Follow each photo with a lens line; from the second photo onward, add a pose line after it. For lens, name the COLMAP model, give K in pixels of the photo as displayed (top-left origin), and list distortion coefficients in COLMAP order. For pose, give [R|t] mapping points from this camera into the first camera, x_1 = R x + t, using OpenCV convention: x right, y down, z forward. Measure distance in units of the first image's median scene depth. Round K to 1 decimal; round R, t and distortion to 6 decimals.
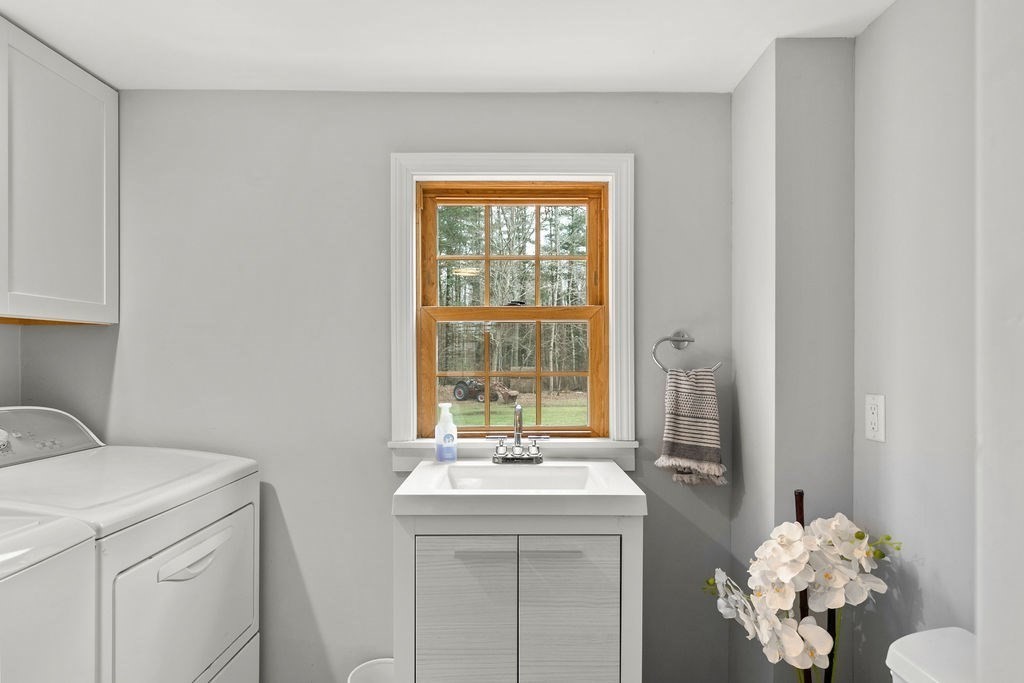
lens RADIAL K [[591.5, 0, 512.2], [0, 591.5, 345.6], [0, 0, 1]] dist [0.000504, 0.000019]
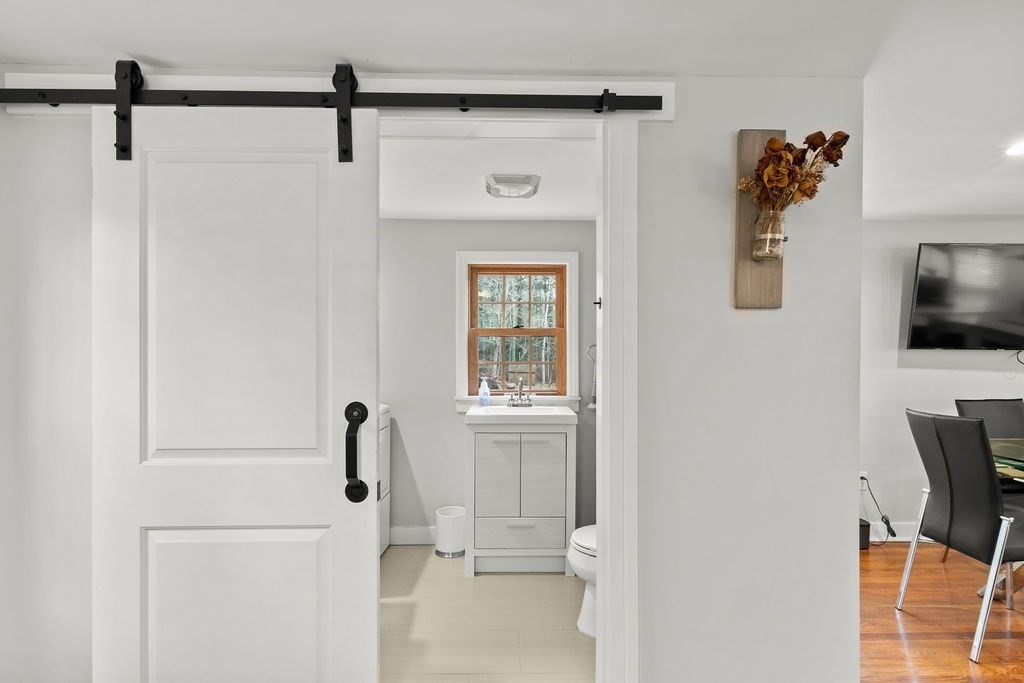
lens RADIAL K [[504.9, 0, 510.1], [0, 504.9, 349.3], [0, 0, 1]] dist [0.000608, 0.000261]
pose [[0.999999, 0.001344, -0.000524, -0.022349], [-0.001340, 0.999962, 0.008610, -0.011332], [0.000536, -0.008609, 0.999963, -0.691553]]
